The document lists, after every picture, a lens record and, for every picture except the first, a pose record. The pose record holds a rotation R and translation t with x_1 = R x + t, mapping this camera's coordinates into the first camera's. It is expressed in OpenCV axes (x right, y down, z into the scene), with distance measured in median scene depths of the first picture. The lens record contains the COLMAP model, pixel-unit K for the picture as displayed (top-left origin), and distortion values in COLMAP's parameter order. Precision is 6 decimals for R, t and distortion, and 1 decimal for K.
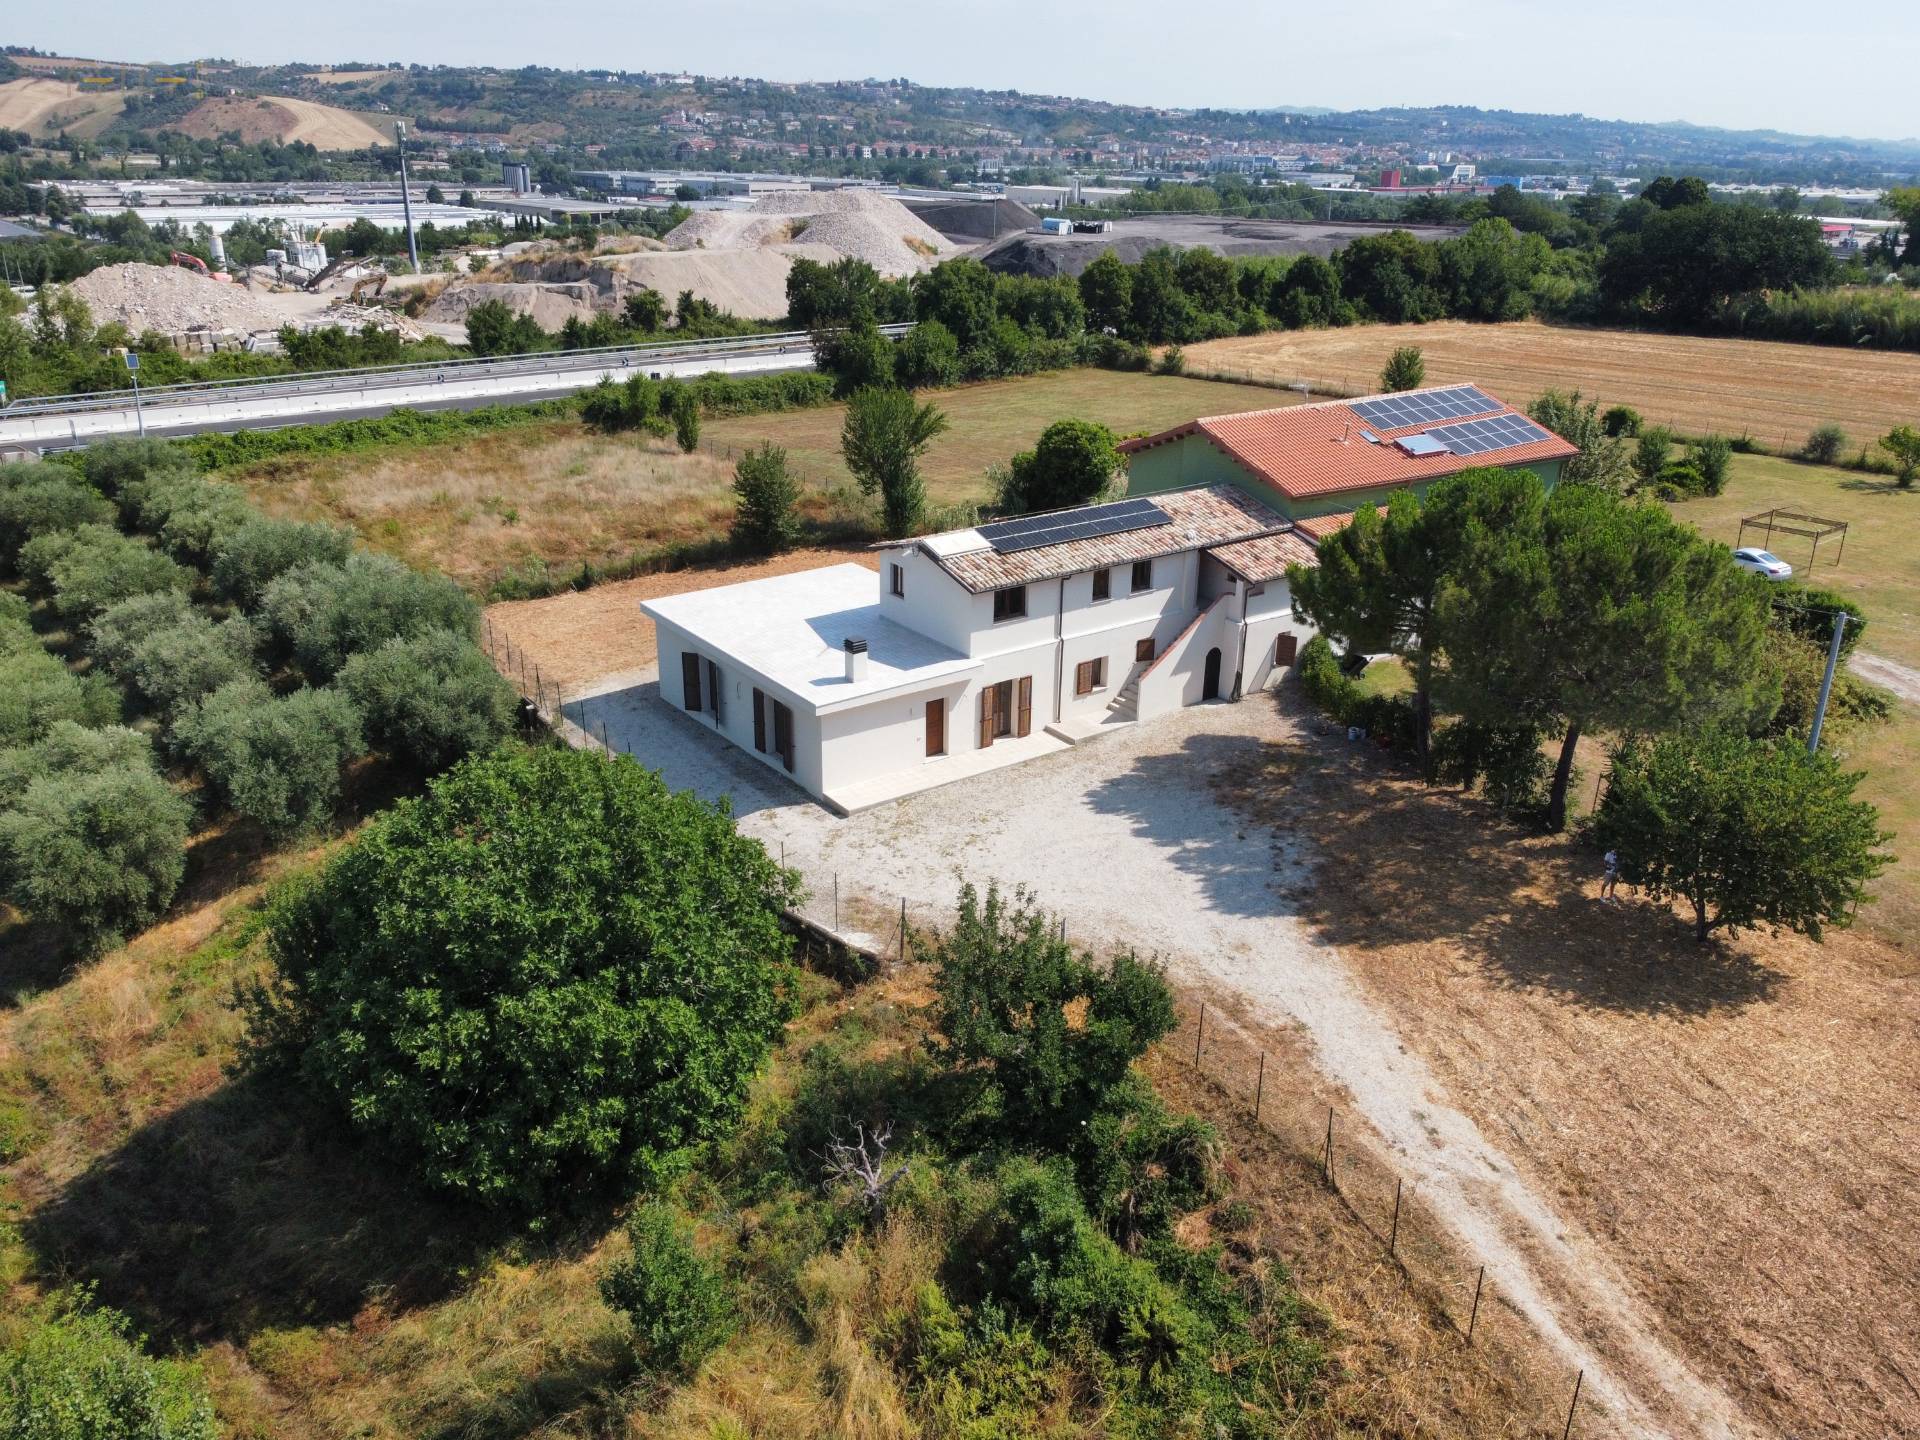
lens RADIAL K [[1453.0, 0, 960.0], [0, 1453.0, 720.0], [0, 0, 1]] dist [-0.002663, 0.005637]
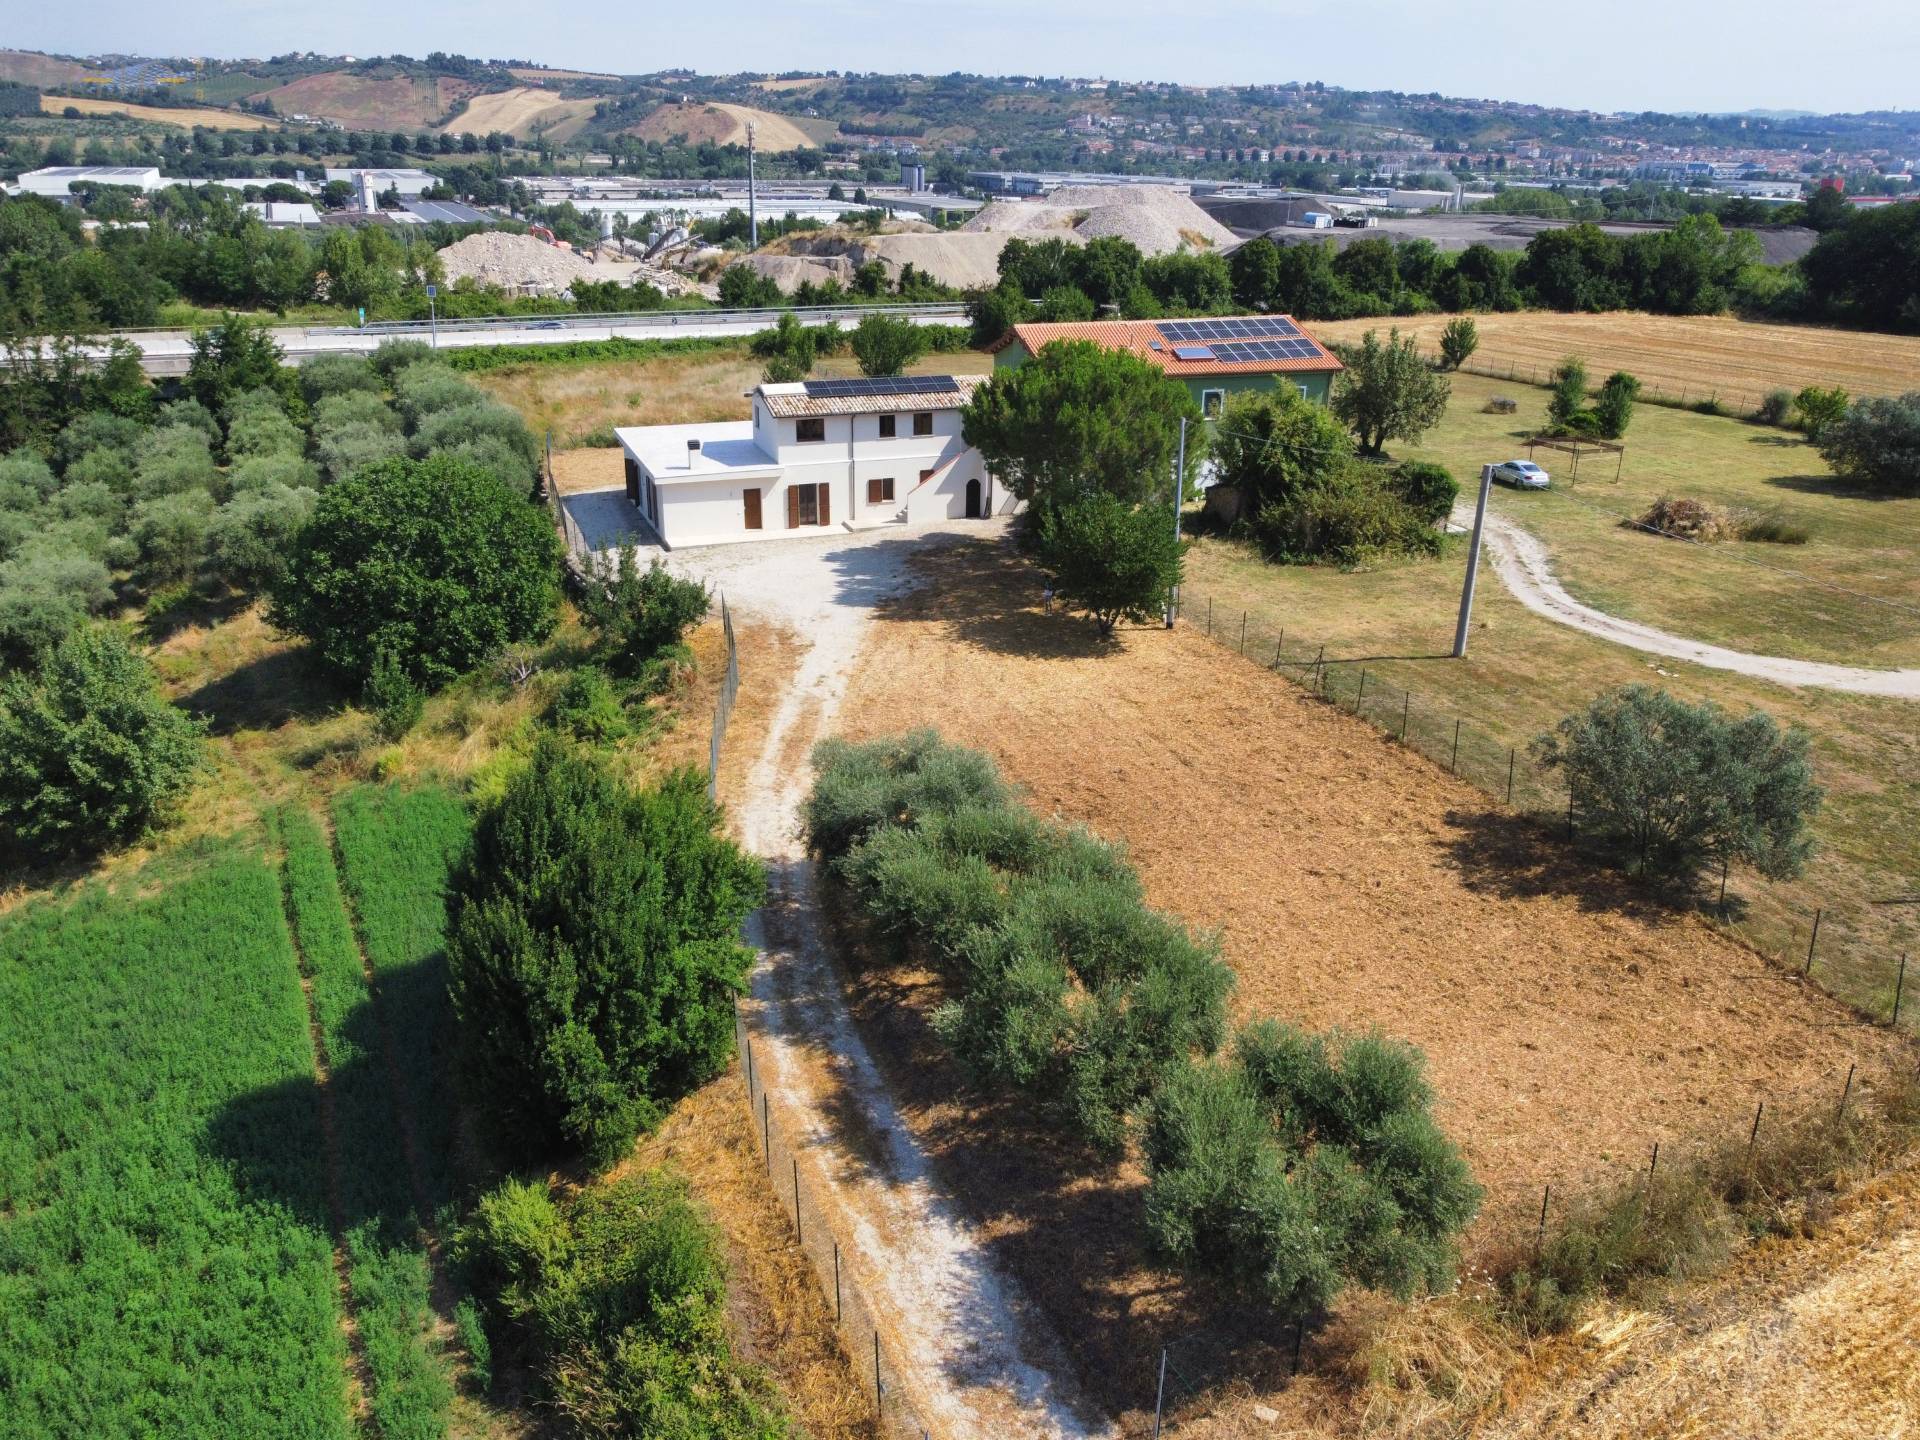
lens RADIAL K [[1453.8, 0, 962.7], [0, 1453.8, 721.0], [0, 0, 1]] dist [0.002473, -0.007426]
pose [[0.965032, 0.099037, -0.242702, 0.238205], [-0.099653, 0.994974, 0.009767, 0.077156], [0.242449, 0.014760, 0.970052, -0.167061]]
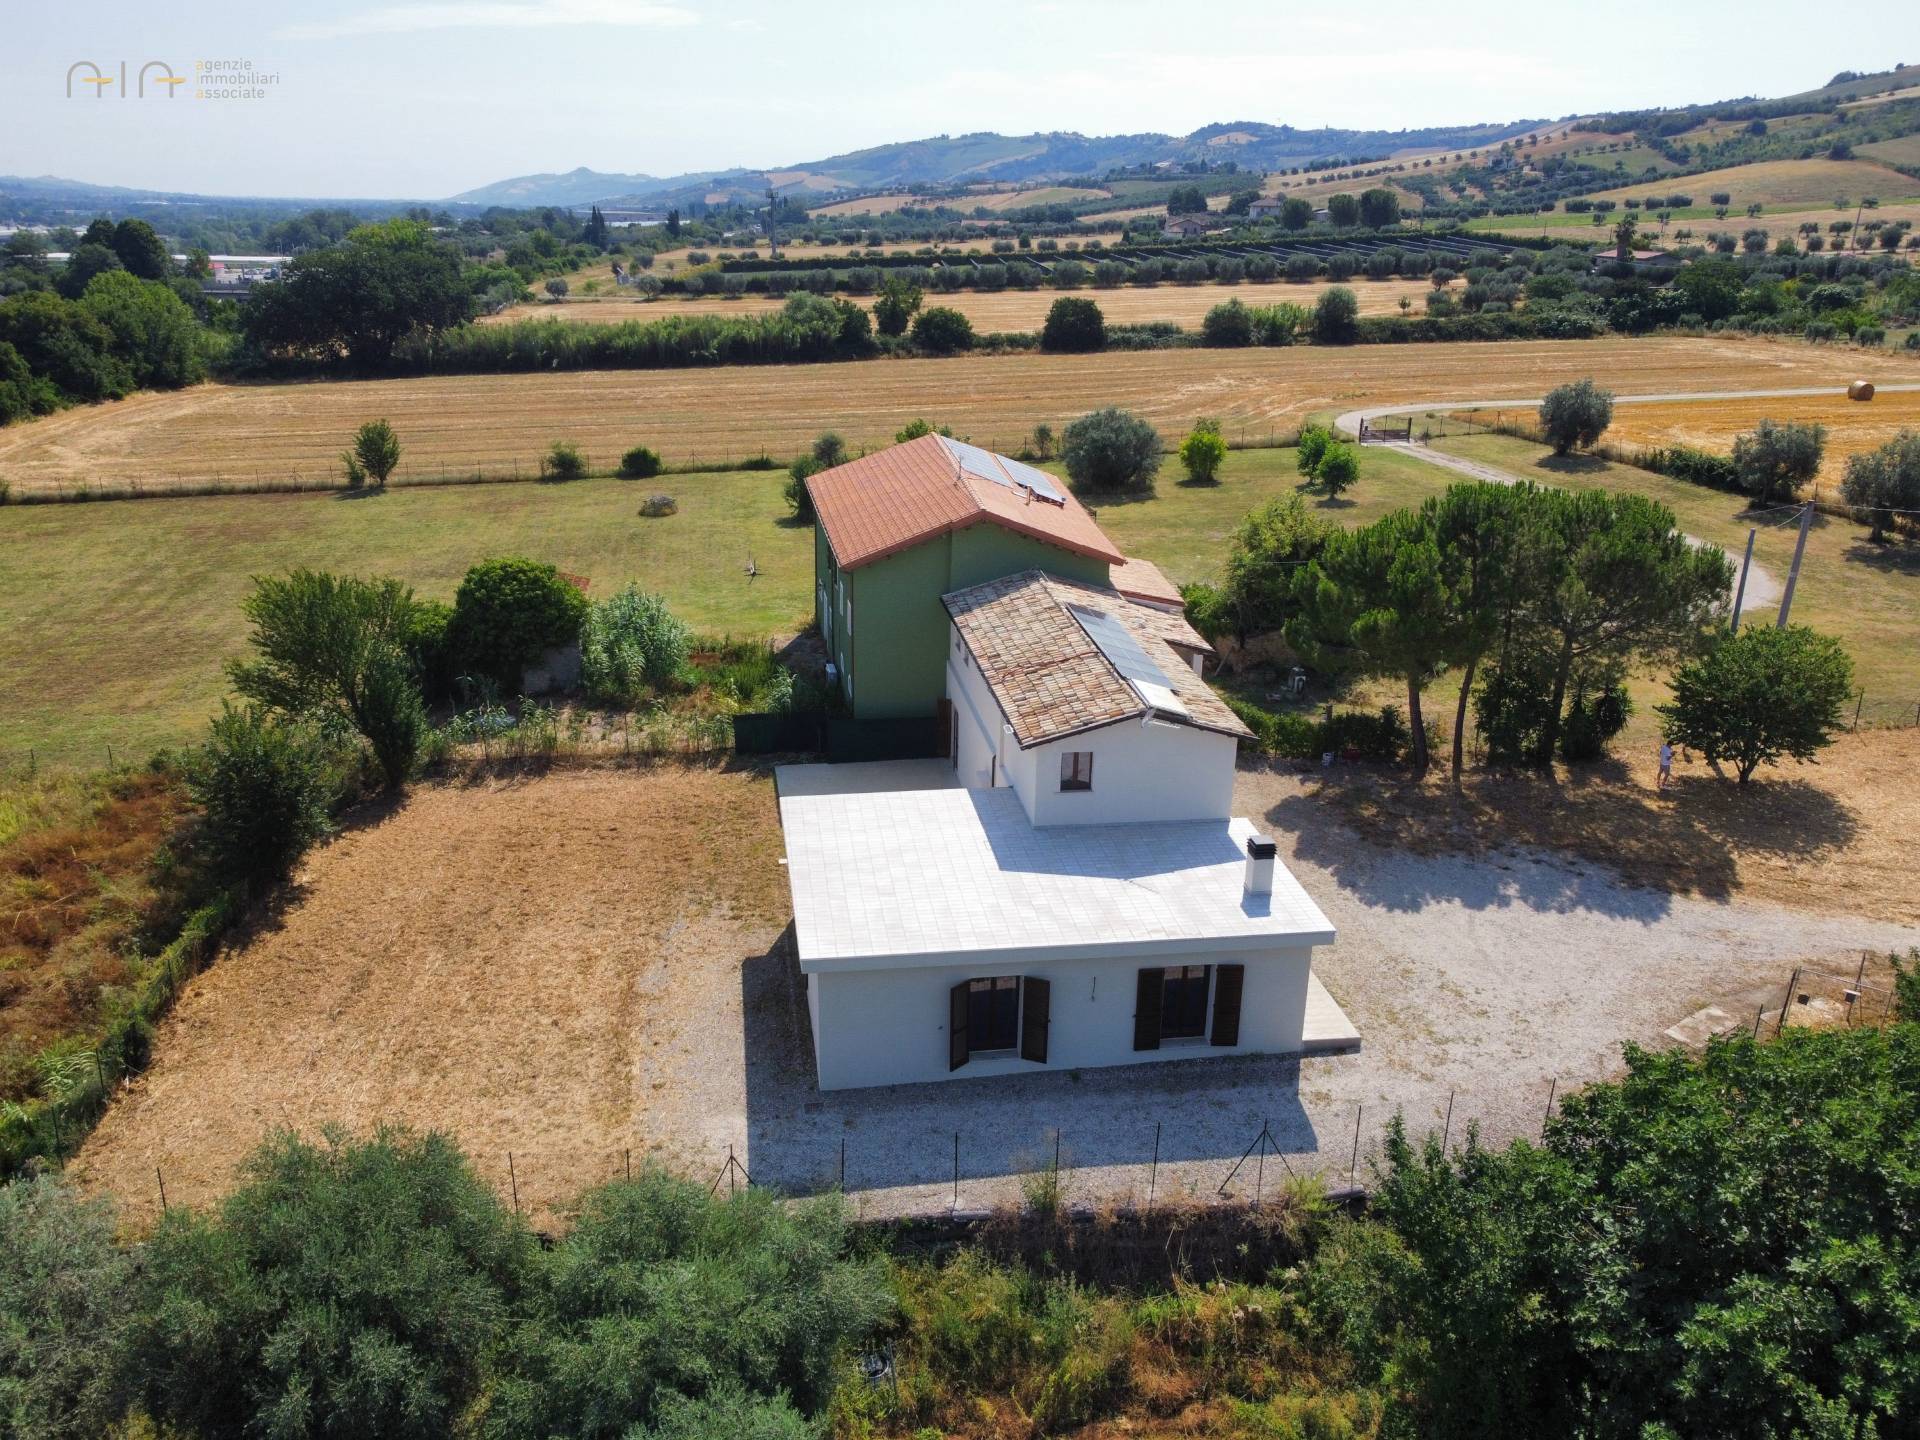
lens RADIAL K [[1458.5, 0, 960.0], [0, 1458.5, 720.0], [0, 0, 1]] dist [-0.001799, -0.005164]
pose [[0.473319, -0.303116, 0.827097, -0.298691], [0.322773, 0.933309, 0.157329, -0.112047], [-0.819626, 0.192498, 0.539590, 0.273184]]
